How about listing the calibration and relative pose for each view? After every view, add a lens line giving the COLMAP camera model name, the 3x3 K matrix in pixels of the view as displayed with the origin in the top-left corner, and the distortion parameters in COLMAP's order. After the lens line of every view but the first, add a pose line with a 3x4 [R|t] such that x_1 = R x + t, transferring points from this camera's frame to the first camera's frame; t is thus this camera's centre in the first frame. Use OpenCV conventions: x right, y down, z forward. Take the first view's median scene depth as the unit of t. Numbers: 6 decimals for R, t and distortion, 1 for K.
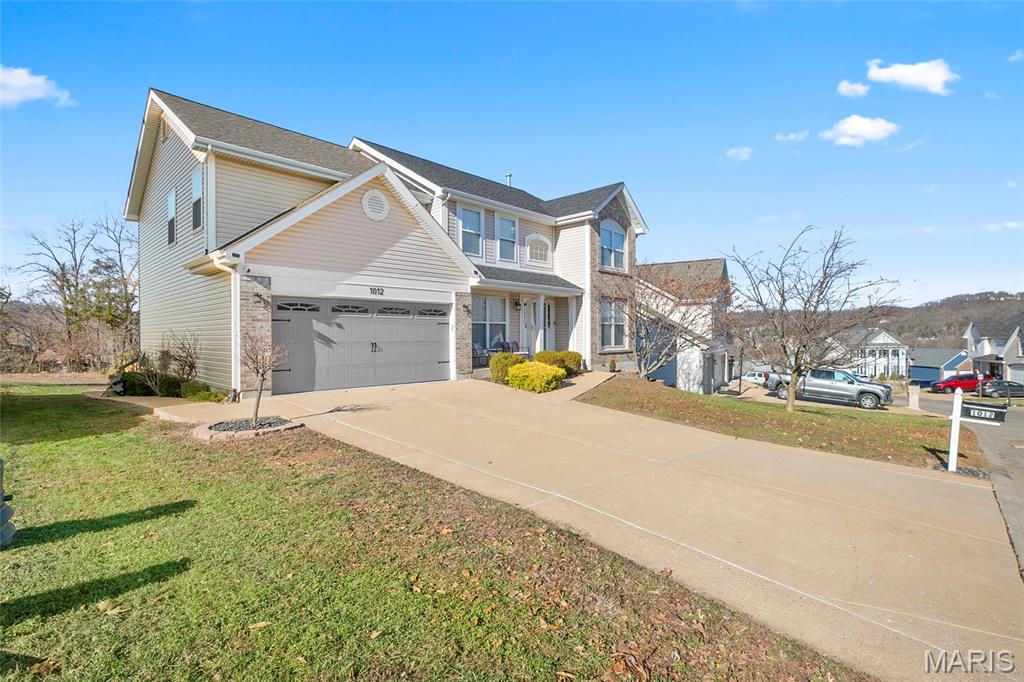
lens RADIAL K [[485.9, 0, 512.0], [0, 485.9, 341.0], [0, 0, 1]] dist [0.000710, -0.000004]
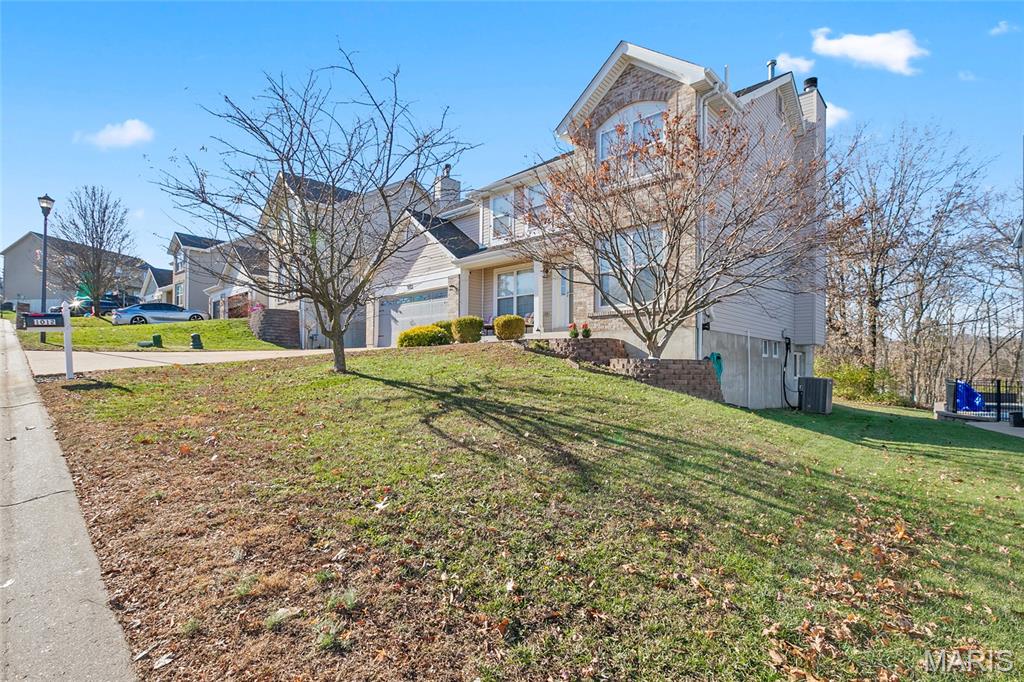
lens RADIAL K [[465.3, 0, 512.0], [0, 465.3, 341.0], [0, 0, 1]] dist [-0.005165, 0.000009]
pose [[0.016846, -0.025285, -0.999538, 1.100555], [0.007757, 0.999653, -0.025158, 0.100290], [0.999828, -0.007330, 0.017037, 1.133117]]
